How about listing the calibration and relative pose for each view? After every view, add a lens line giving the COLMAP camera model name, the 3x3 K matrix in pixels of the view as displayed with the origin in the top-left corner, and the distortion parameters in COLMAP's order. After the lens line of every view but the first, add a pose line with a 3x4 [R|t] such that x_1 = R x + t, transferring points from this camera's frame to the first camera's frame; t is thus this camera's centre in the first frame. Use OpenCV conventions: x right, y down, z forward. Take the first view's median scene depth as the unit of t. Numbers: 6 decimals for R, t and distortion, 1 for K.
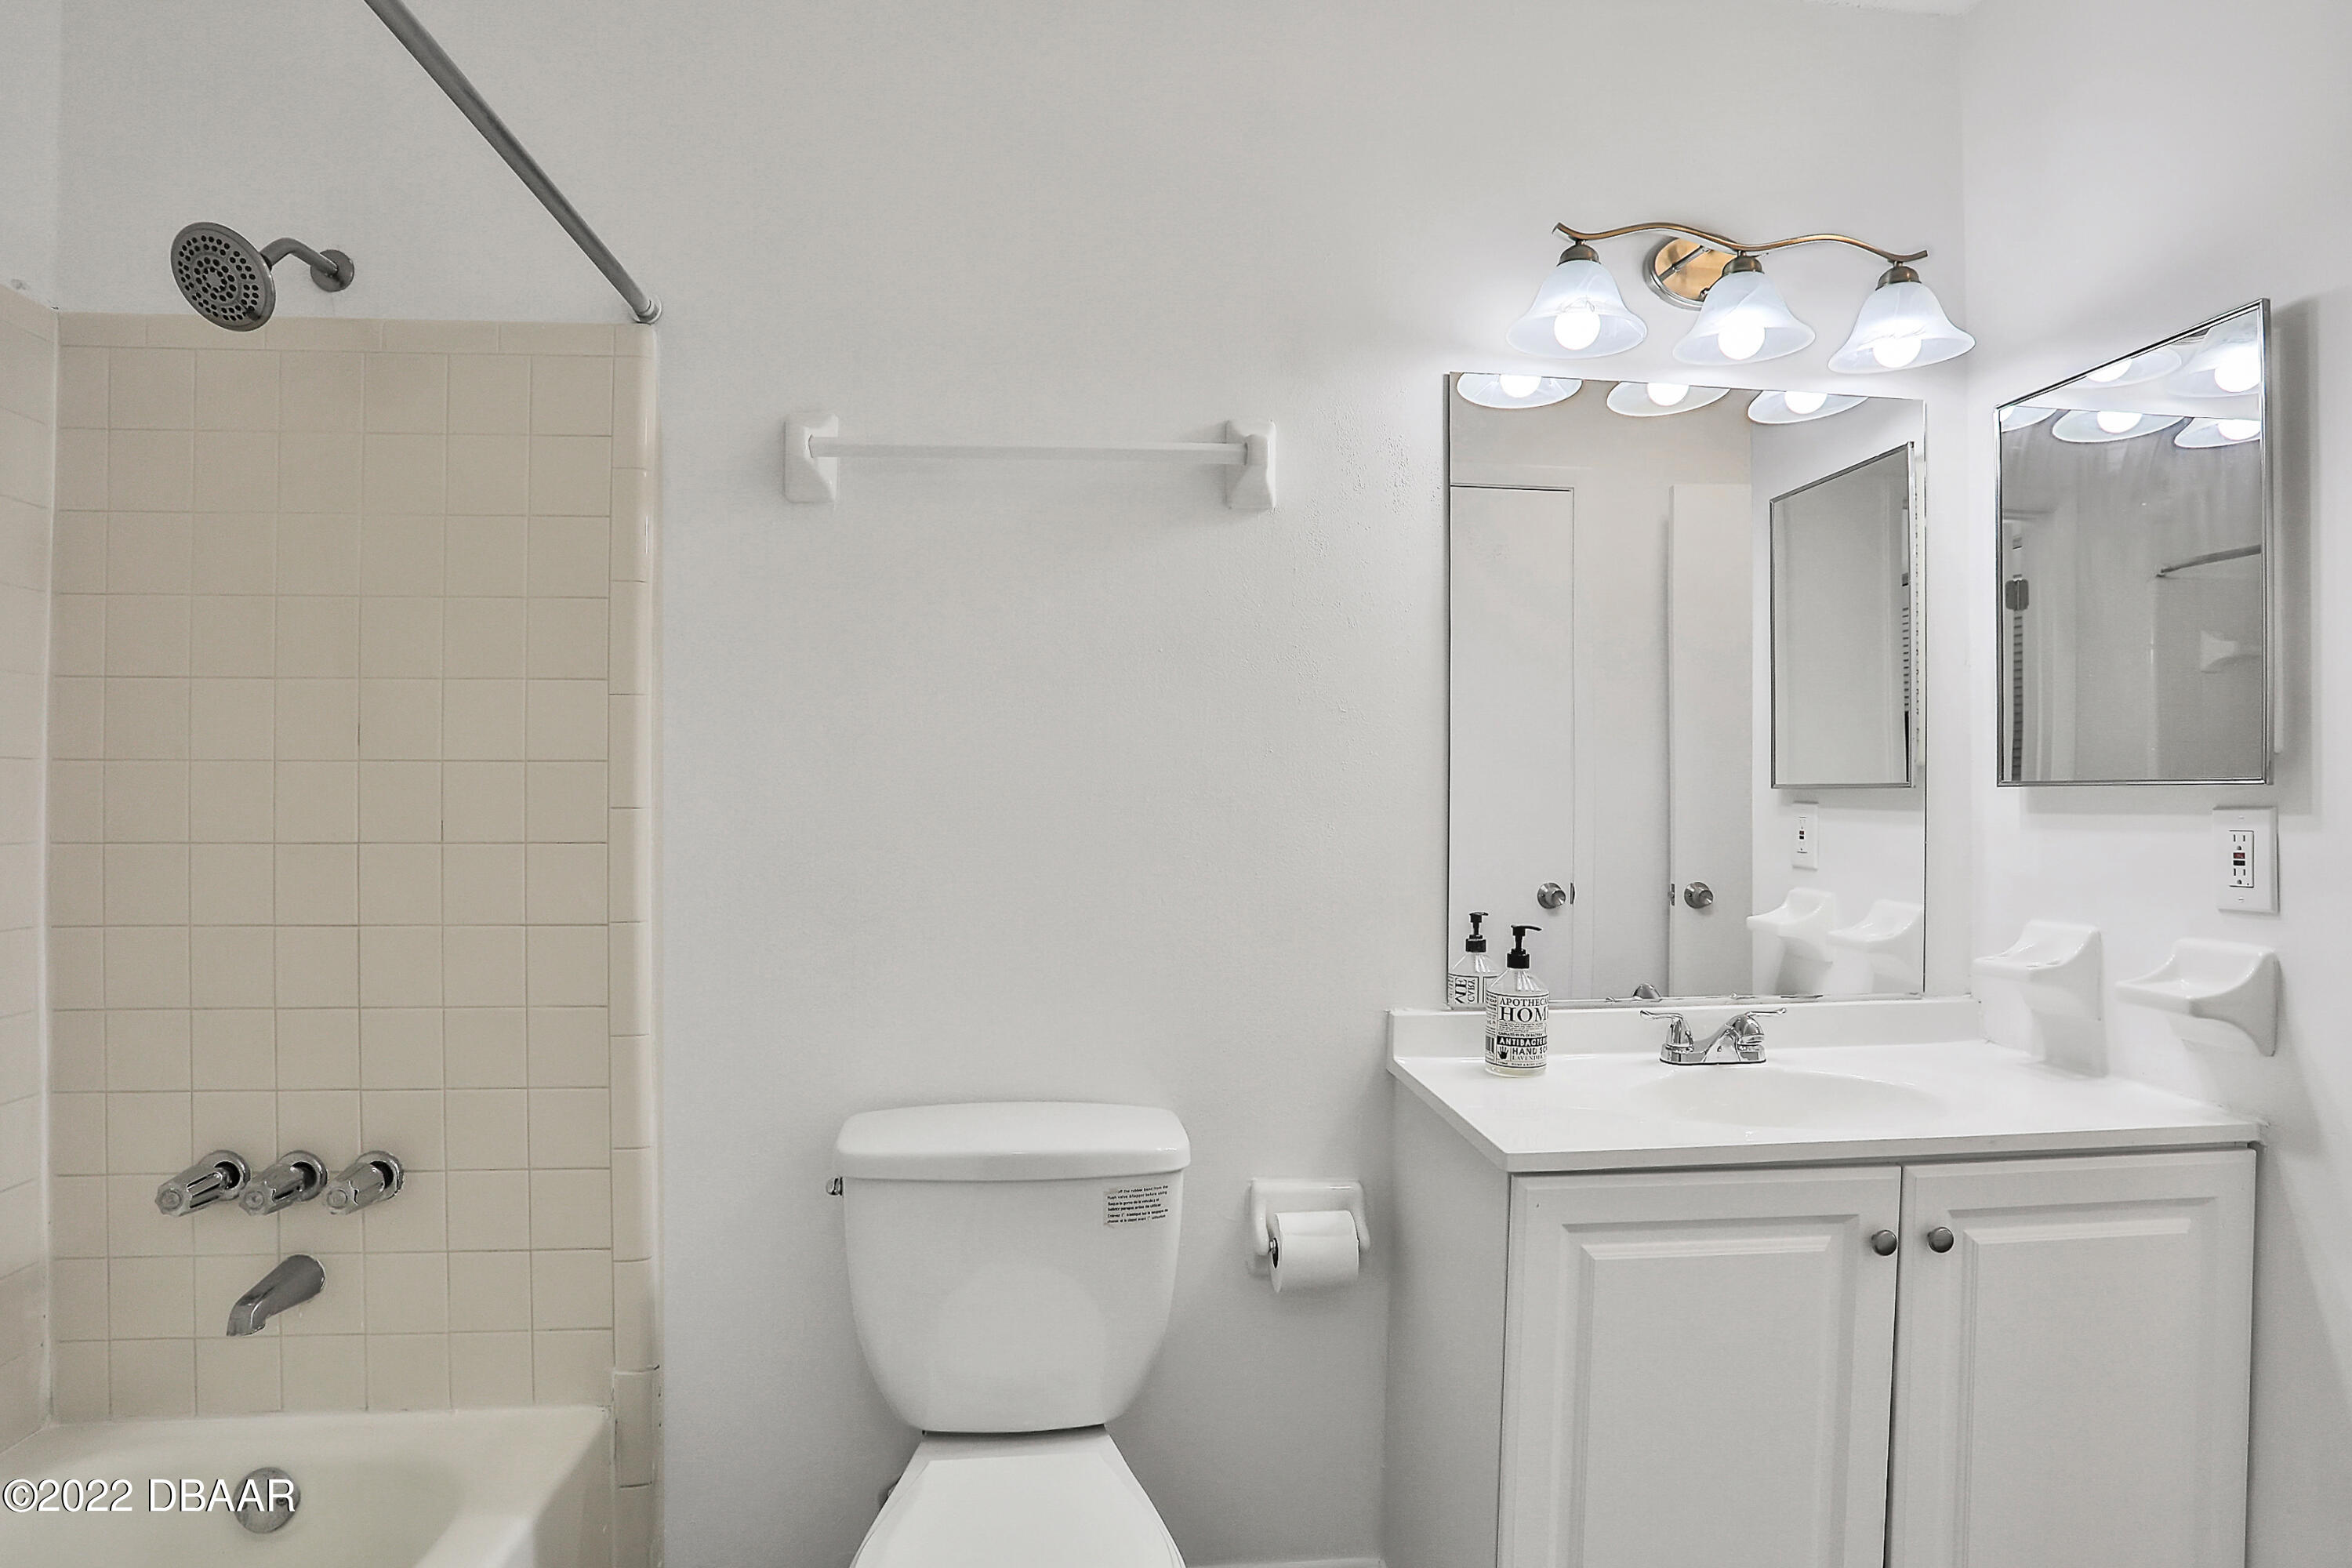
lens RADIAL K [[1234.3, 0, 1157.6], [0, 1234.3, 831.3], [0, 0, 1]] dist [-0.083517, 0.035357]
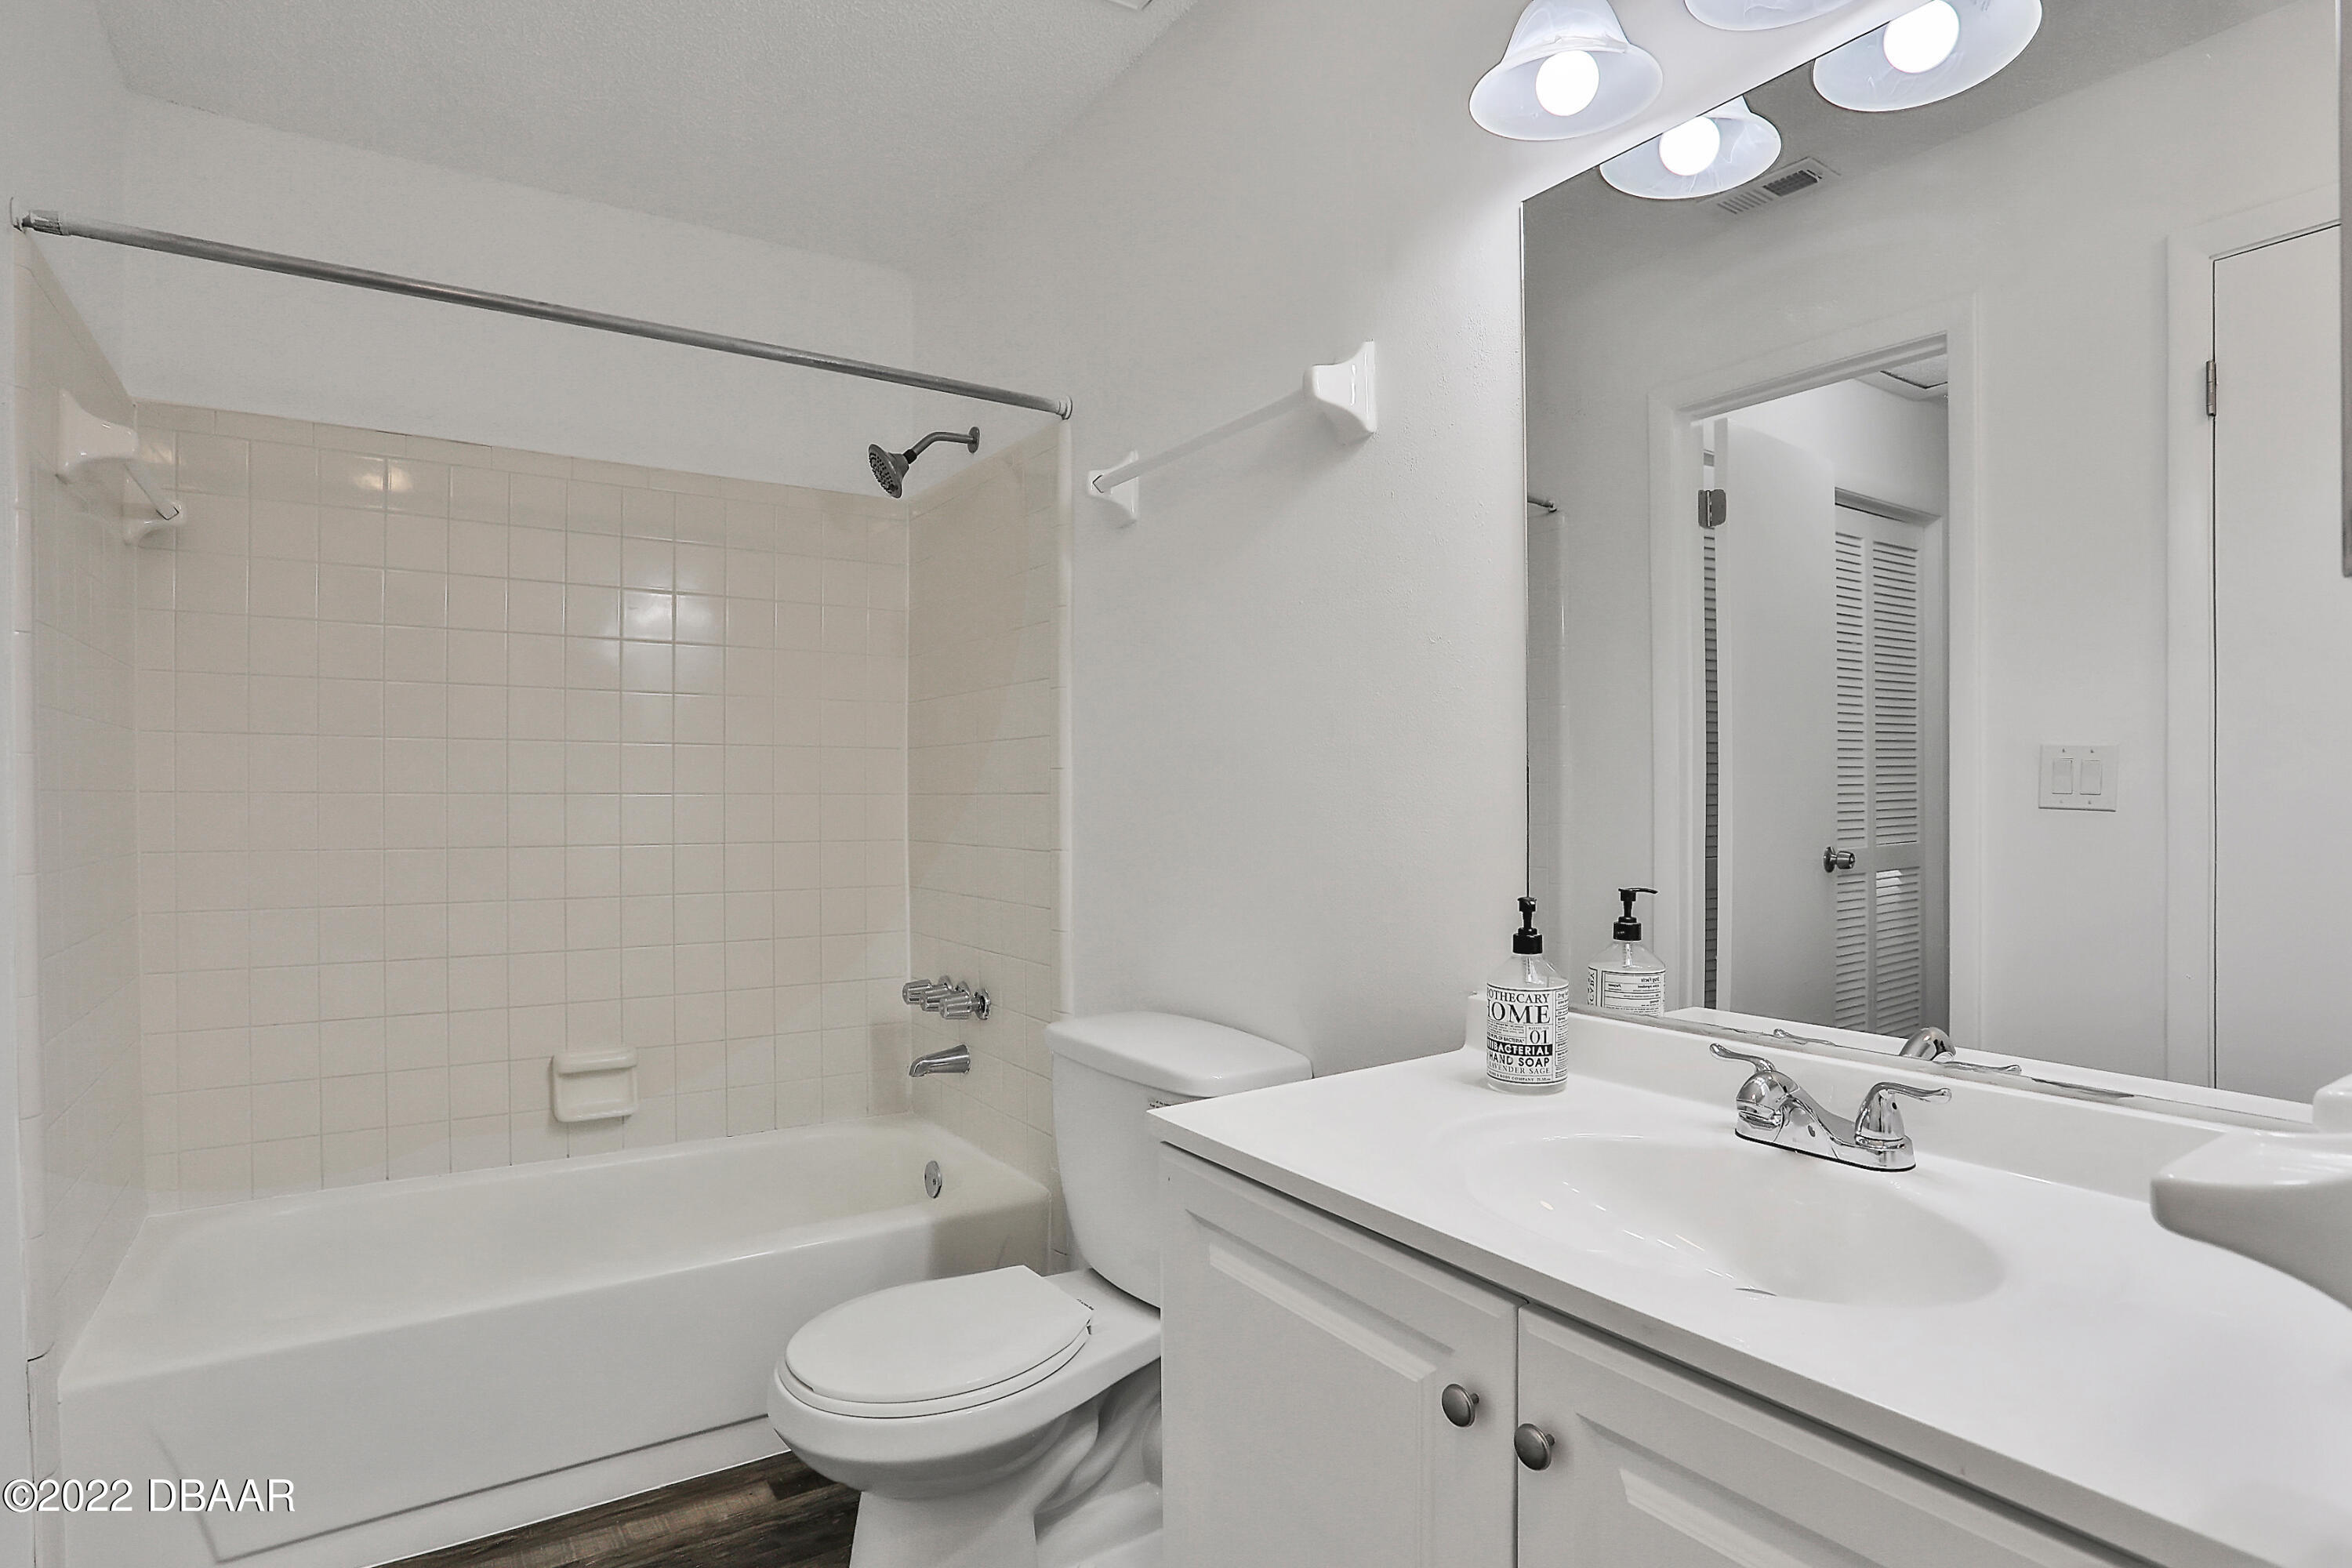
lens RADIAL K [[1221.8, 0, 1172.4], [0, 1221.8, 795.4], [0, 0, 1]] dist [-0.081869, 0.030033]
pose [[0.479002, -0.000958, -0.877813, 0.890533], [-0.010366, 0.999924, -0.006747, 0.020478], [0.877753, 0.012331, 0.478955, 0.453398]]
